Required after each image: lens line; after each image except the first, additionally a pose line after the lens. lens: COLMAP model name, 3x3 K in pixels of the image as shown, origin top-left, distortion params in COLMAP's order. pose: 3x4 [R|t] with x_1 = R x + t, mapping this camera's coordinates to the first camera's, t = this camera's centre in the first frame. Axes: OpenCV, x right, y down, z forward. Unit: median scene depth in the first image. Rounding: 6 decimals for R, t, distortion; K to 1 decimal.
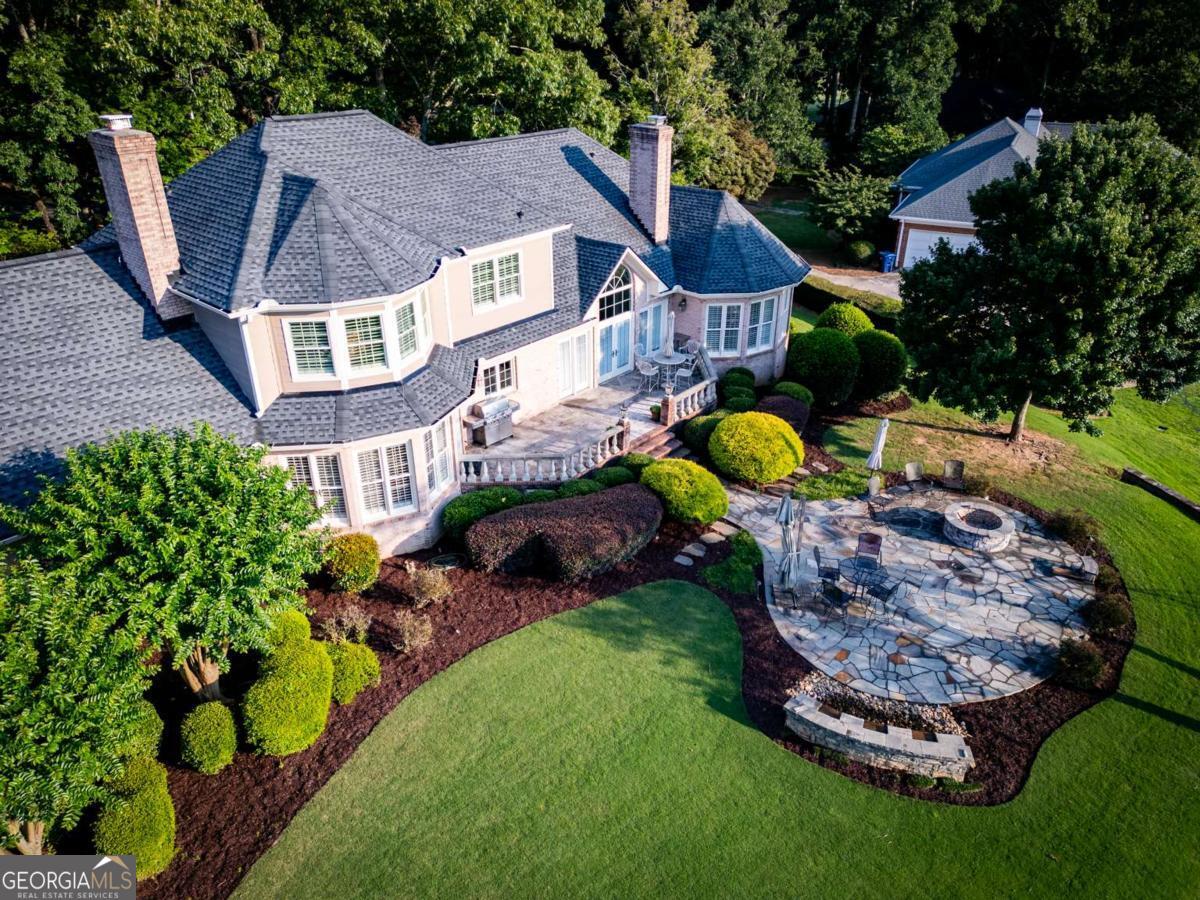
lens RADIAL K [[836.3, 0, 604.2], [0, 836.3, 458.6], [0, 0, 1]] dist [0.039678, -0.032234]
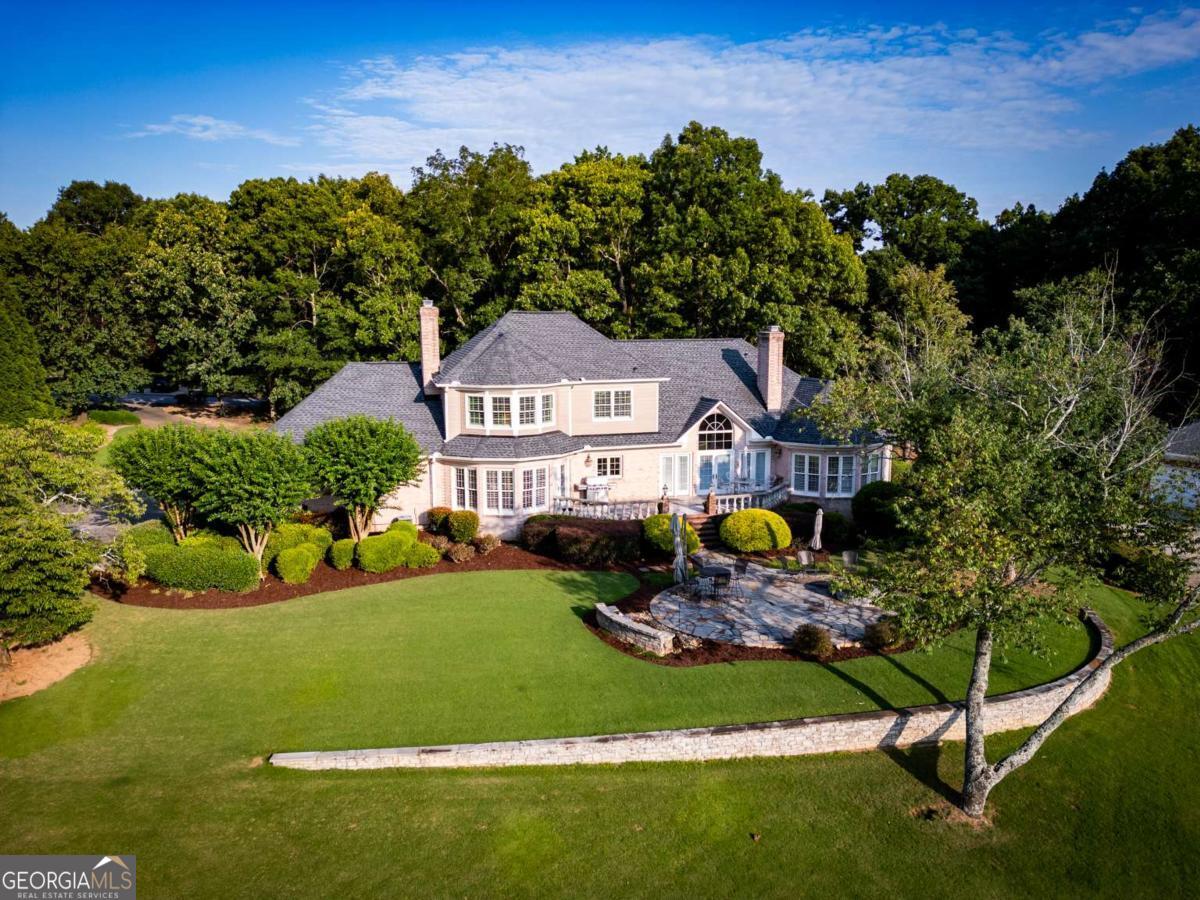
lens RADIAL K [[836.3, 0, 602.9], [0, 836.3, 446.3], [0, 0, 1]] dist [0.039678, -0.032234]
pose [[0.832875, 0.074964, -0.548360, 0.724994], [-0.256205, 0.930455, -0.261938, 0.283161], [0.490589, 0.358655, 0.794160, -0.265282]]
